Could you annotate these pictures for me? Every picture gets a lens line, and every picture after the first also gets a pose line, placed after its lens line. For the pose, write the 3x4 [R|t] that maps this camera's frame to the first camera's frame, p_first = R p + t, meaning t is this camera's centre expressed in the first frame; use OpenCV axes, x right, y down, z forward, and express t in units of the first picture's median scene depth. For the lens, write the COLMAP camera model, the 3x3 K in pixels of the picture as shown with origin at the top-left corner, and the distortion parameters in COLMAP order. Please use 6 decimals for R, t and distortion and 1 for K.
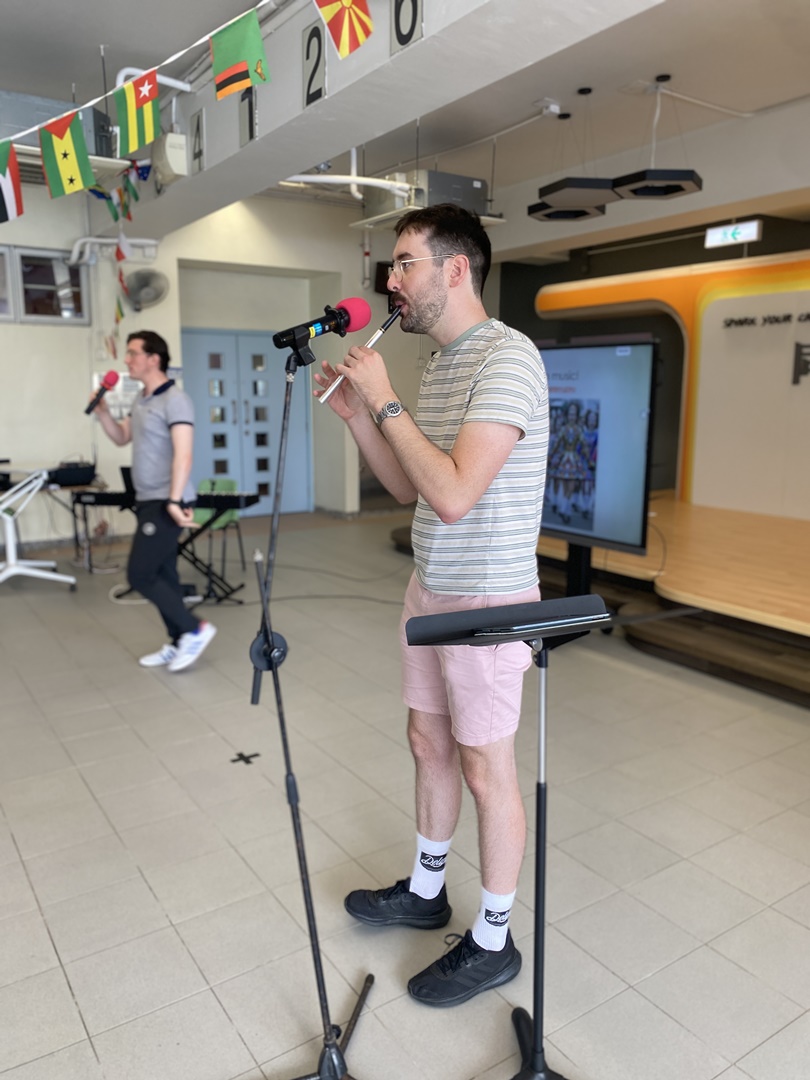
lens RADIAL K [[820.0, 0, 405.0], [0, 820.0, 540.0], [0, 0, 1]] dist [0.001907, -0.006054]
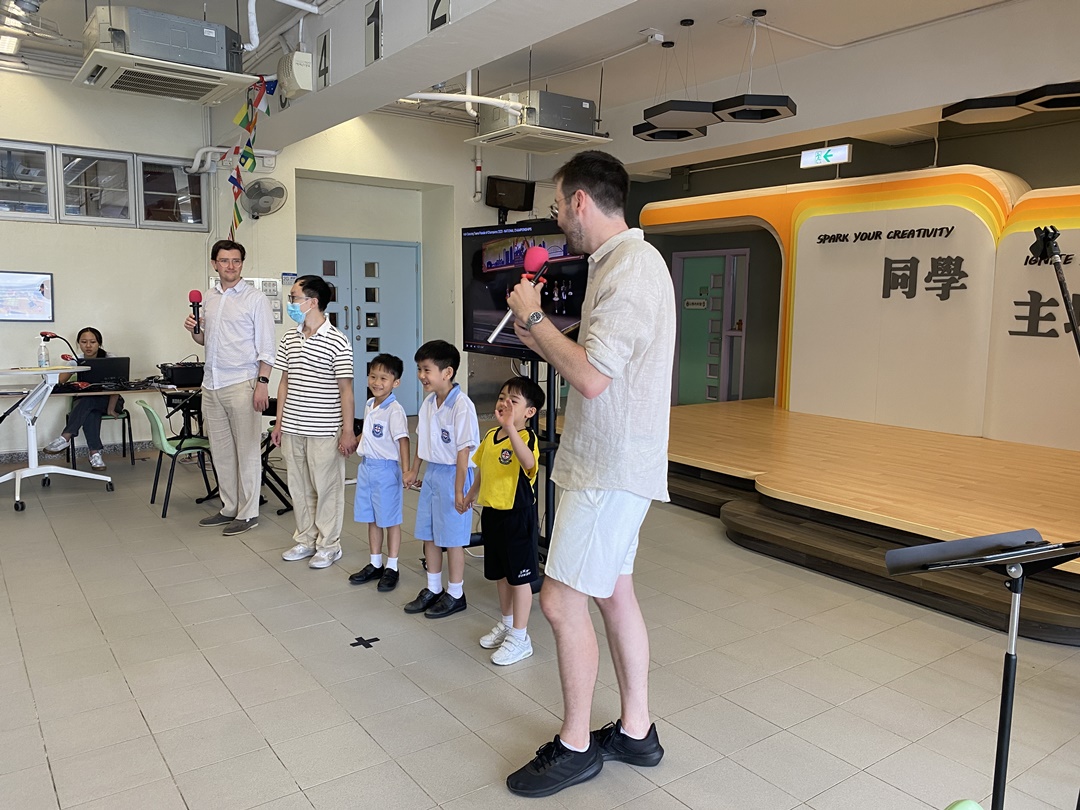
lens RADIAL K [[820.0, 0, 536.3], [0, 820.0, 404.4], [0, 0, 1]] dist [0.001907, -0.006054]
pose [[0.999343, 0.008990, 0.035098, -0.009959], [-0.006964, 0.998326, -0.057412, 0.013734], [-0.035555, 0.057130, 0.997733, -0.032664]]
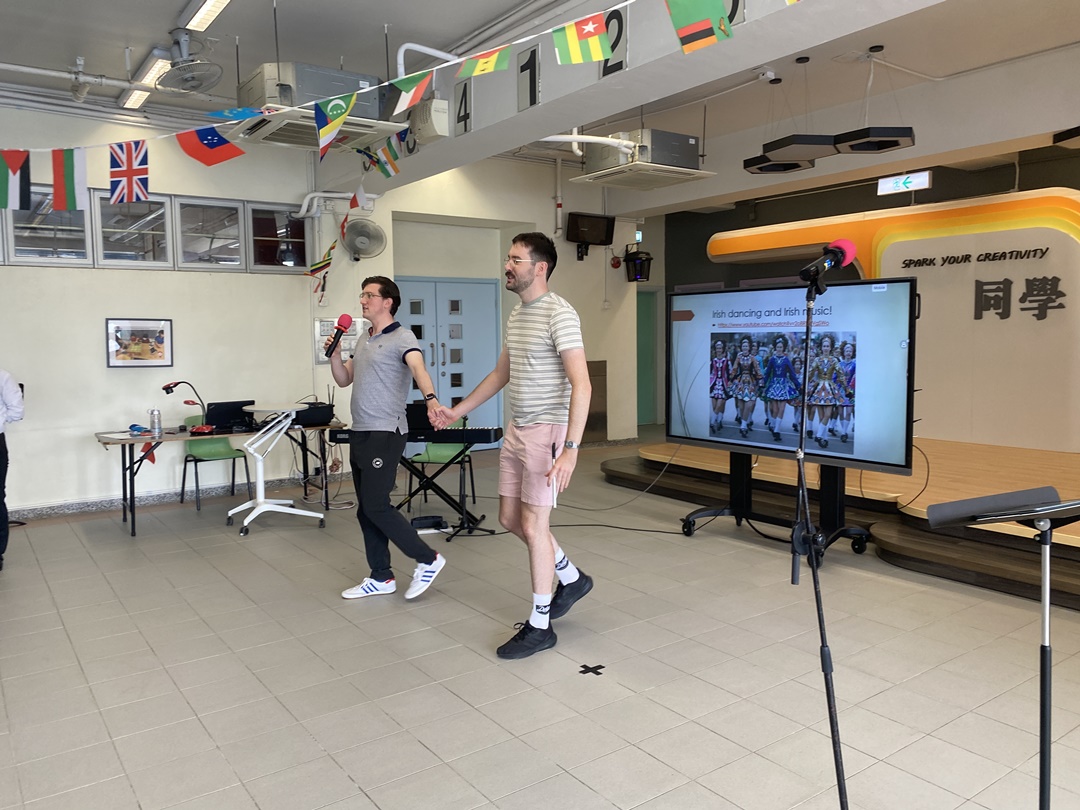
lens RADIAL K [[820.0, 0, 536.3], [0, 820.0, 404.4], [0, 0, 1]] dist [0.001907, -0.006054]
pose [[0.999383, -0.018614, 0.029778, -0.164449], [0.021409, 0.995104, -0.096484, 0.015206], [-0.027836, 0.097062, 0.994889, -0.045653]]
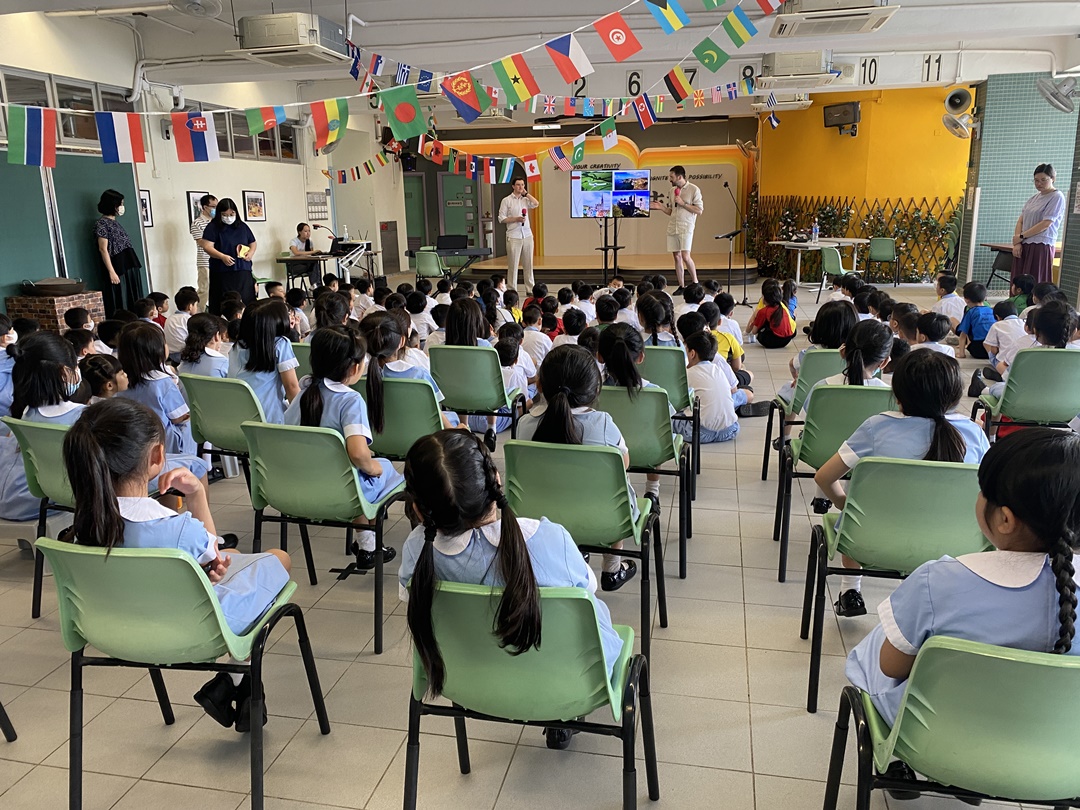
lens RADIAL K [[820.0, 0, 536.3], [0, 820.0, 404.4], [0, 0, 1]] dist [0.001907, -0.006054]
pose [[0.718030, -0.179337, 0.672511, -1.574283], [0.146618, 0.983526, 0.105732, 0.148291], [-0.680394, 0.022683, 0.732496, -0.692457]]
